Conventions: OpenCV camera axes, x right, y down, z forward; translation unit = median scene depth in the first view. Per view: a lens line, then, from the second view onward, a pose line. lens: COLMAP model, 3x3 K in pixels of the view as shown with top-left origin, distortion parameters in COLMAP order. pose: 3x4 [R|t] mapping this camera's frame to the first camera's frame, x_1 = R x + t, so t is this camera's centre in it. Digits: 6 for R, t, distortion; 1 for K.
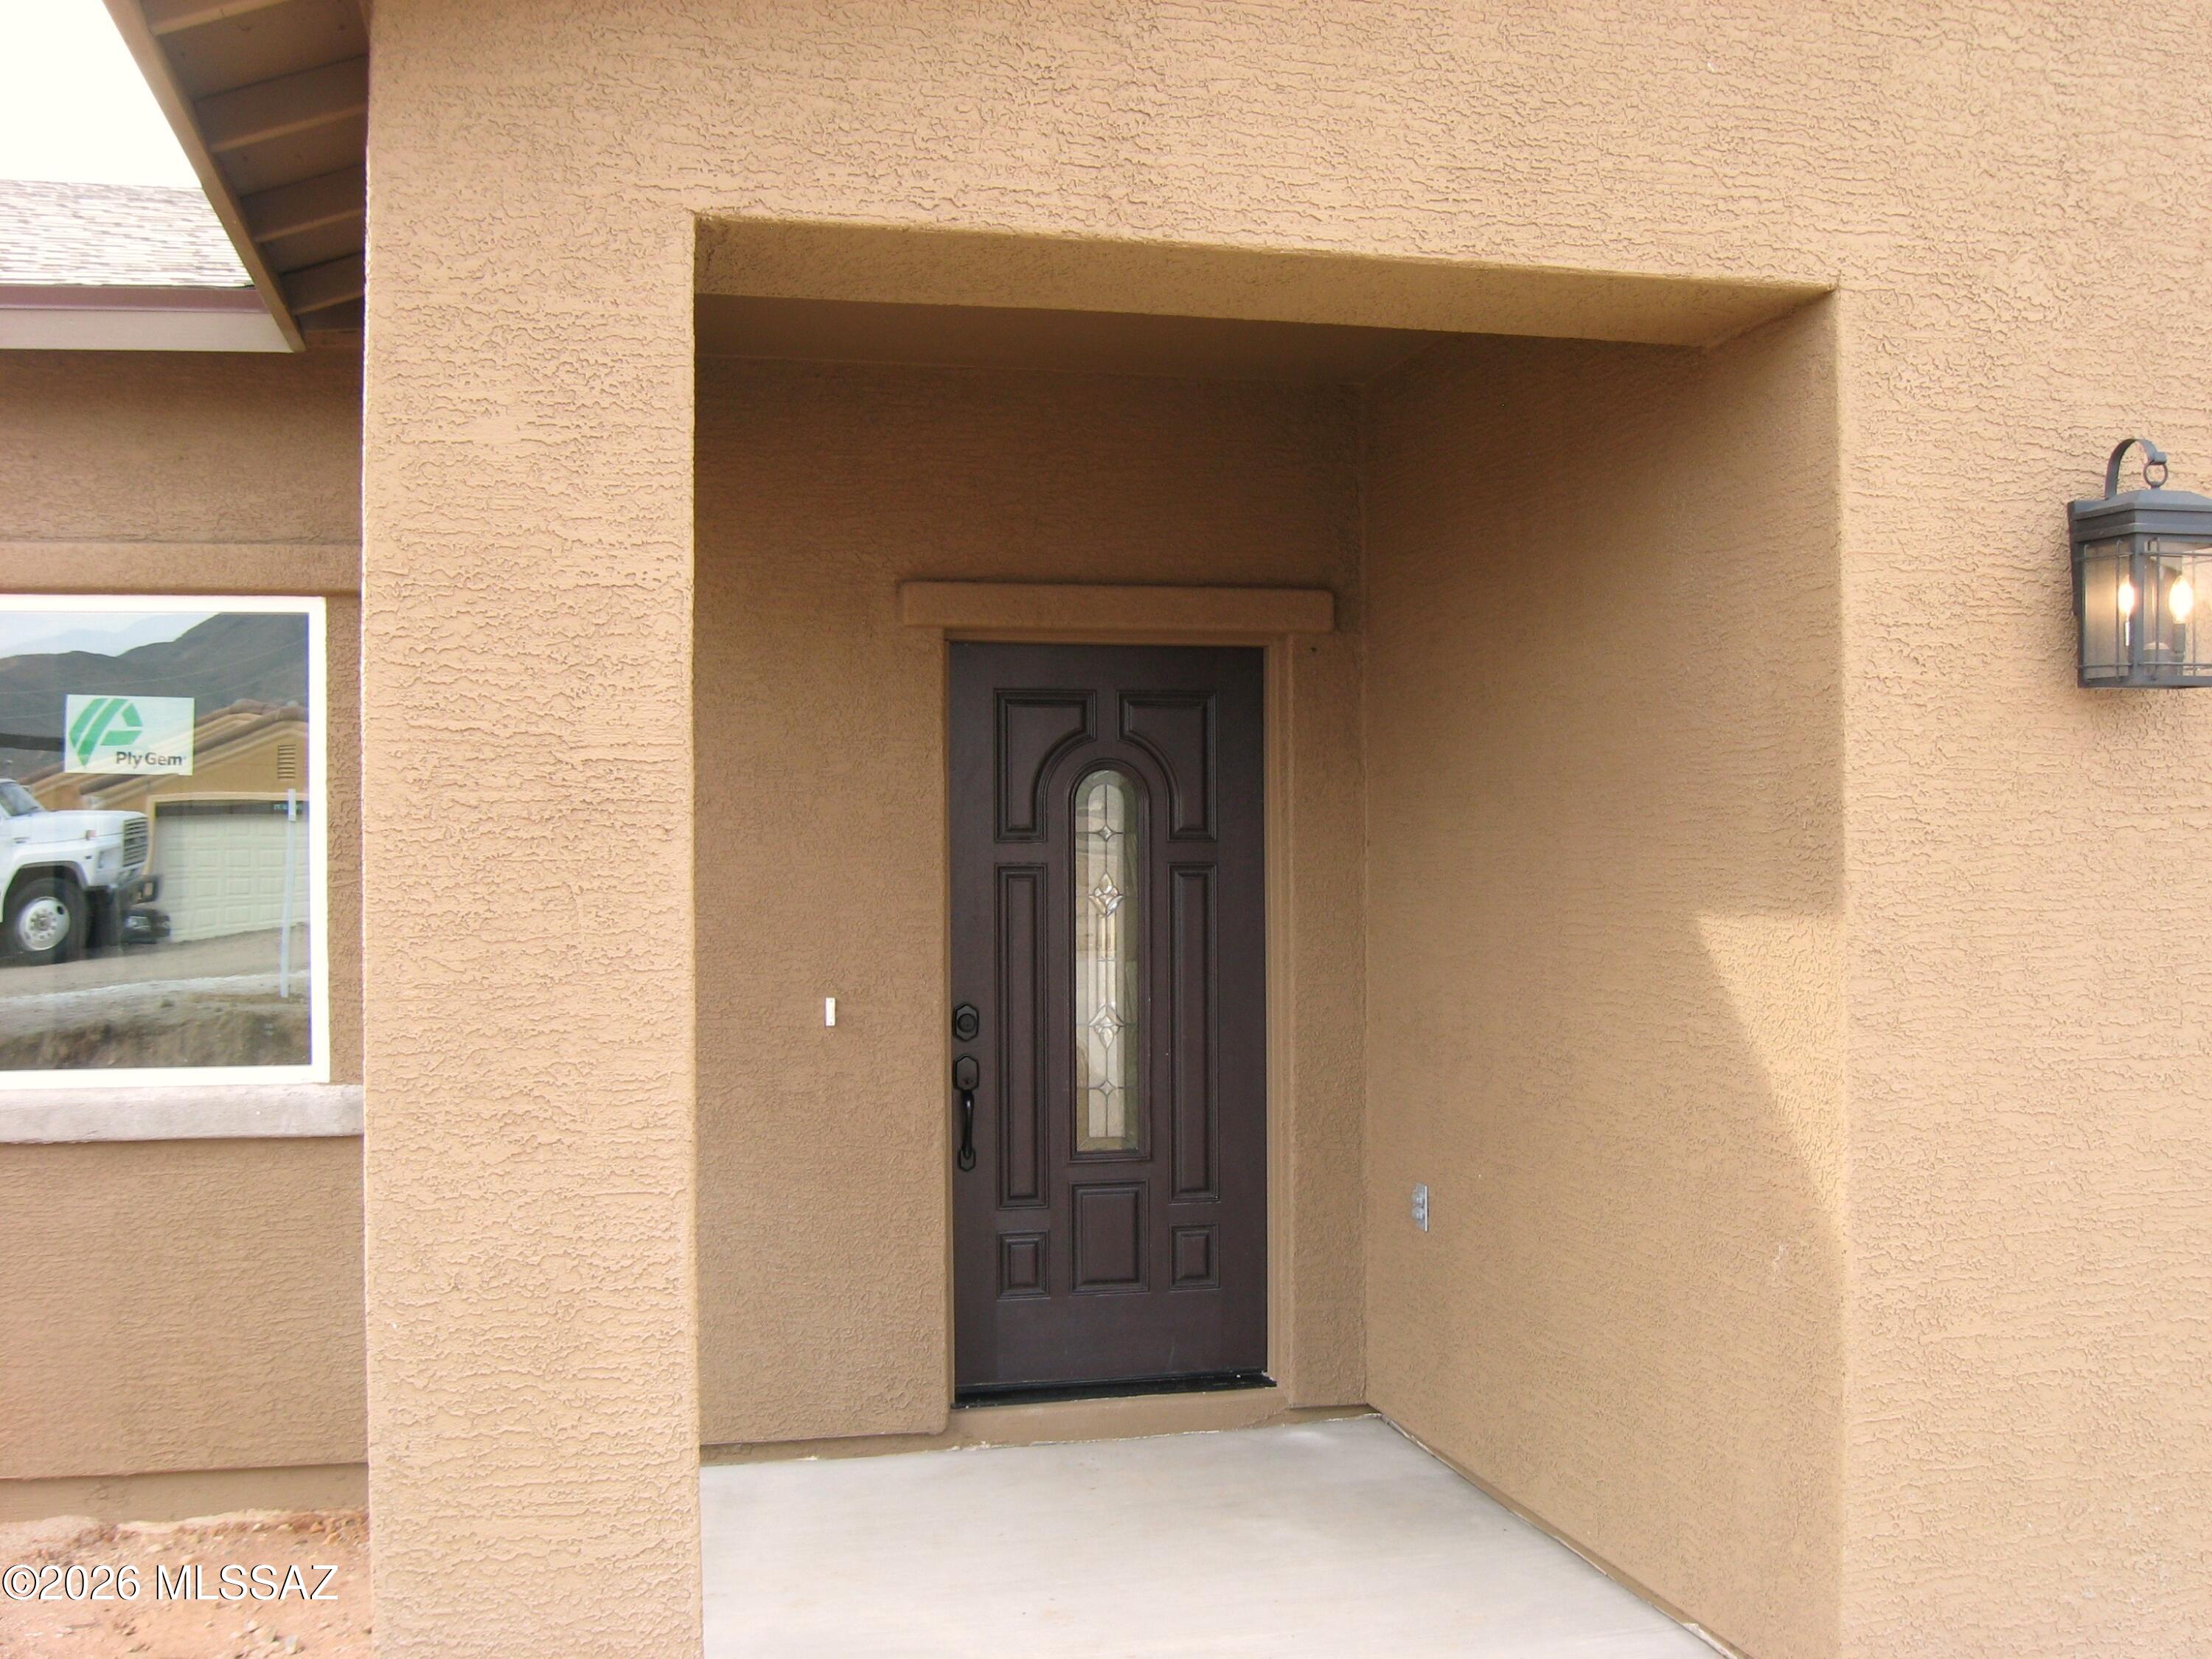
lens RADIAL K [[2292.4, 0, 1122.6], [0, 2292.4, 845.8], [0, 0, 1]] dist [-0.117942, 0.000000]
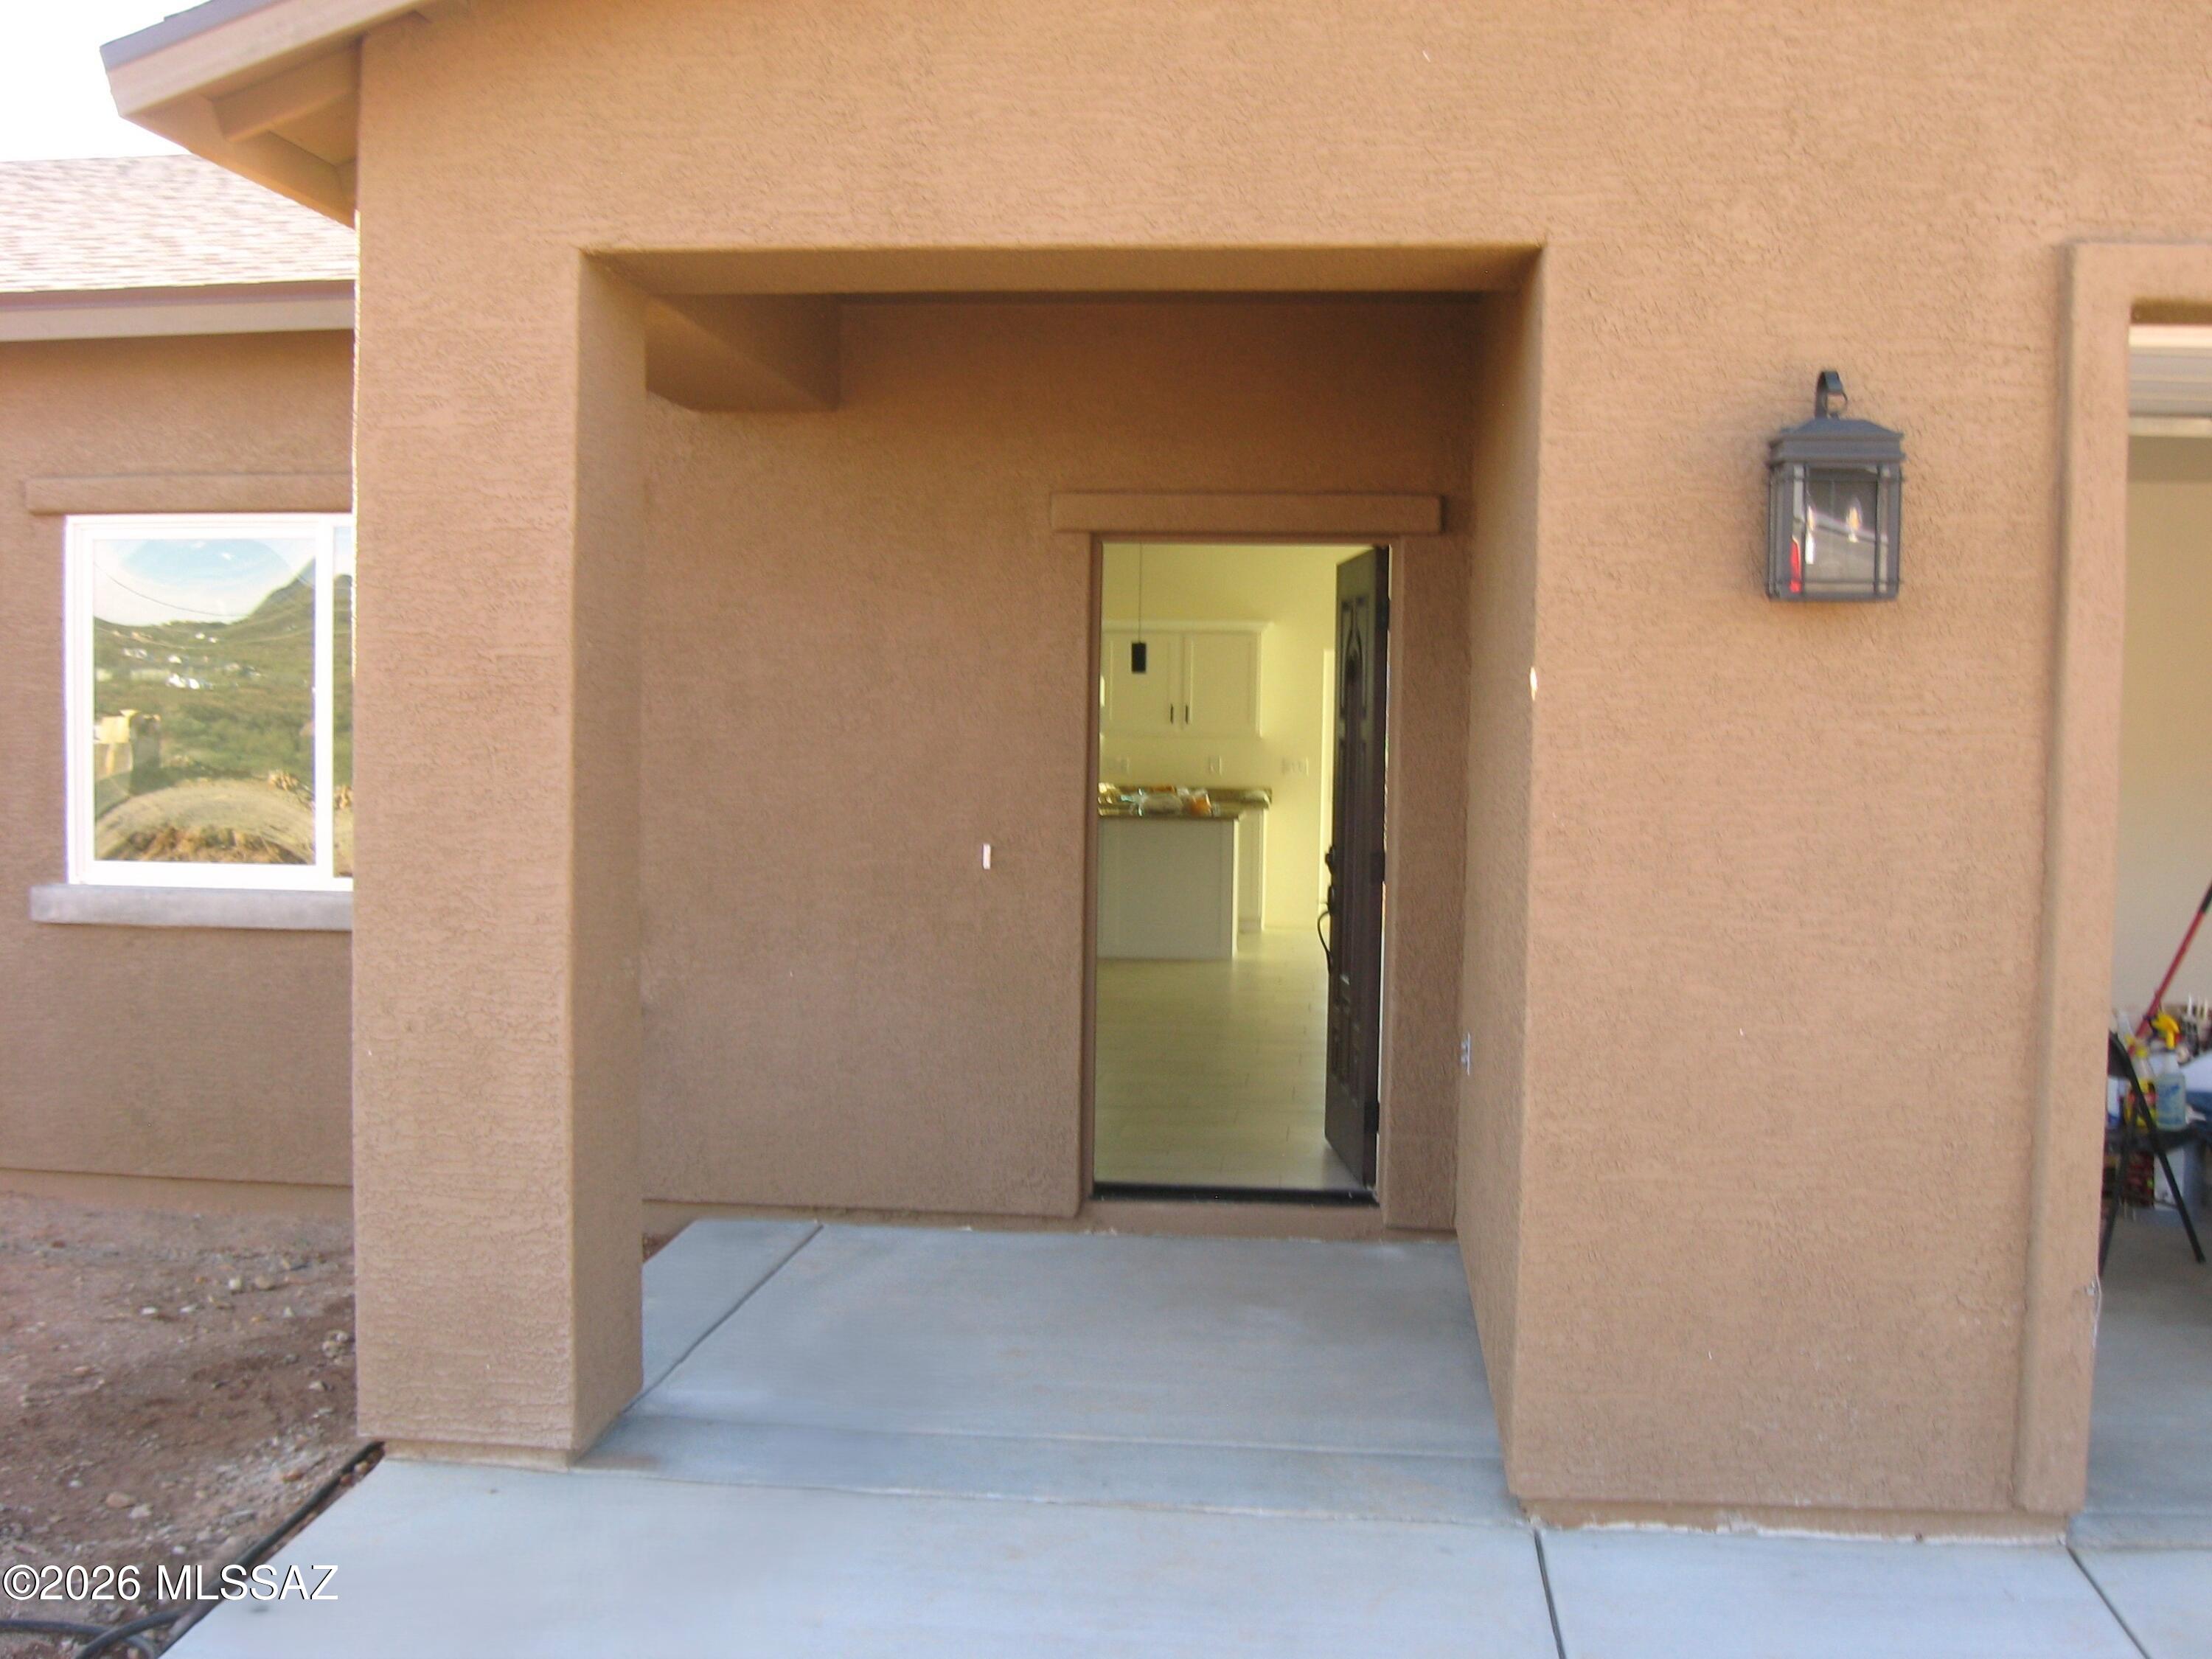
lens RADIAL K [[2292.4, 0, 1122.3], [0, 2292.4, 841.7], [0, 0, 1]] dist [-0.117942, 0.000000]
pose [[0.942869, 0.039119, -0.330859, 0.510375], [-0.019952, 0.997930, 0.061129, -0.014715], [0.332566, -0.051035, 0.941698, -0.155038]]
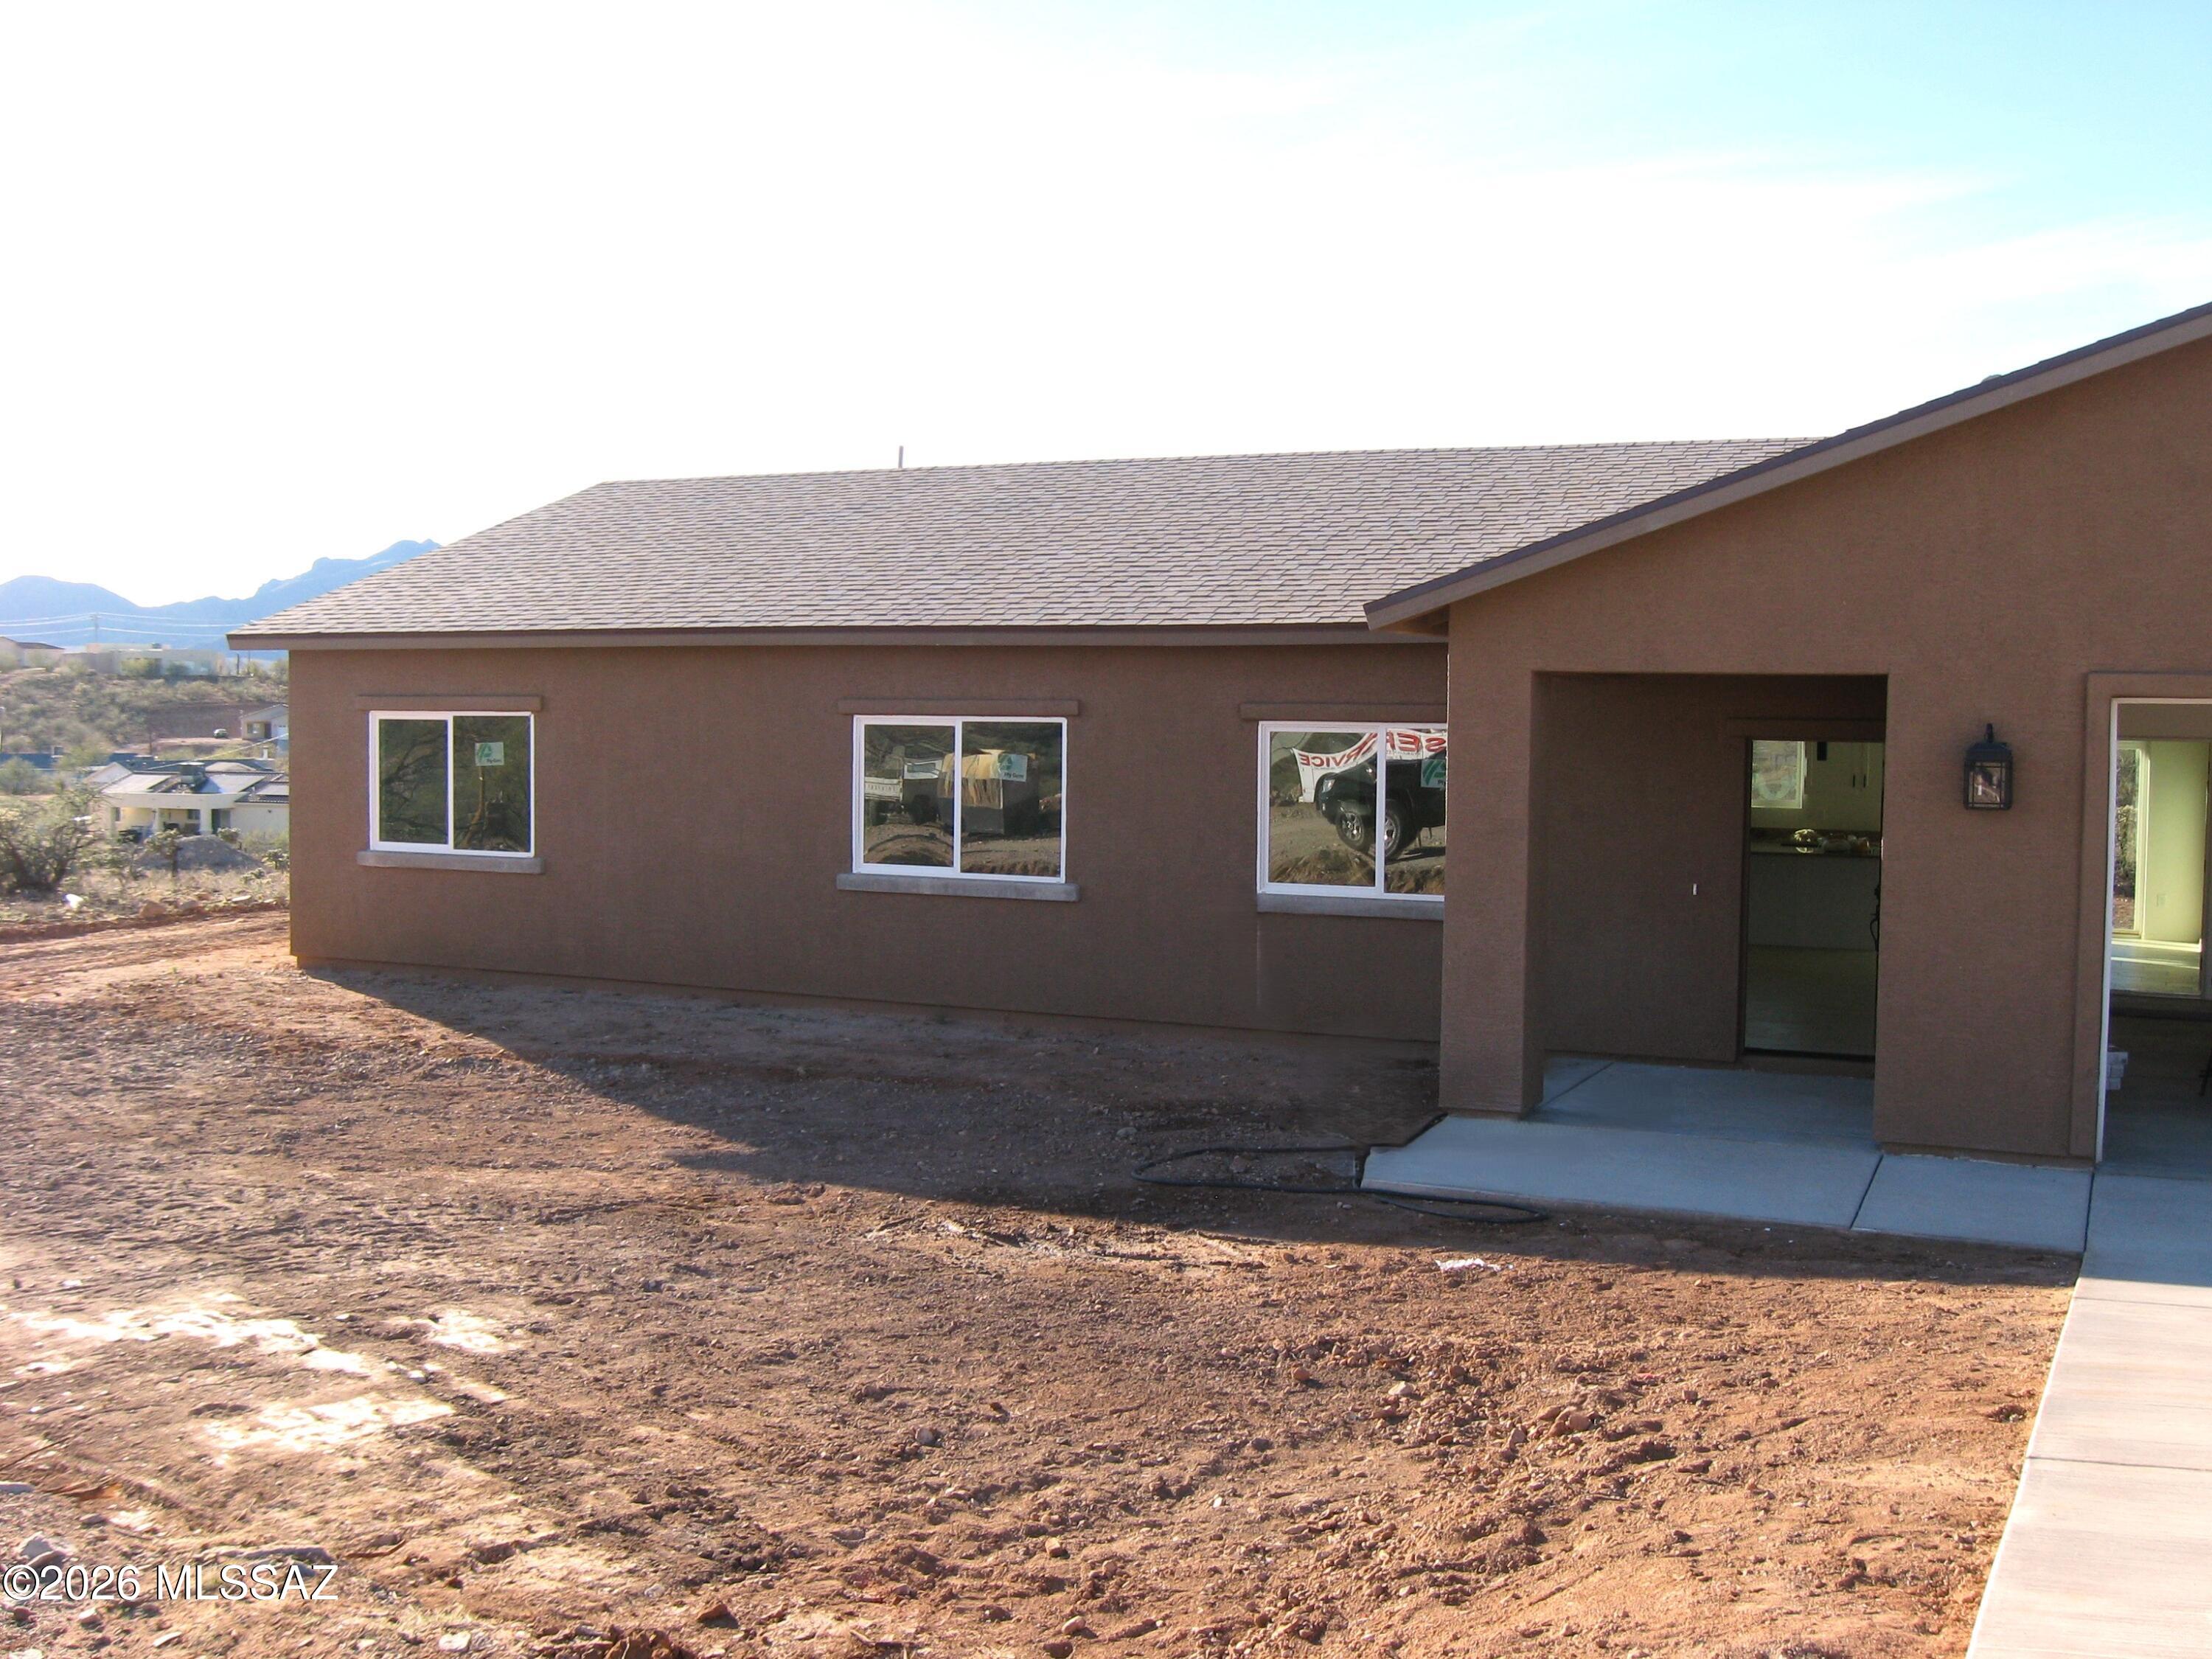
lens RADIAL K [[2292.4, 0, 1128.1], [0, 2292.4, 822.8], [0, 0, 1]] dist [-0.117942, 0.000000]
pose [[0.779966, 0.047113, -0.624046, 1.448584], [-0.012279, 0.998122, 0.060008, -0.219798], [0.625702, -0.039141, 0.779080, -2.056105]]
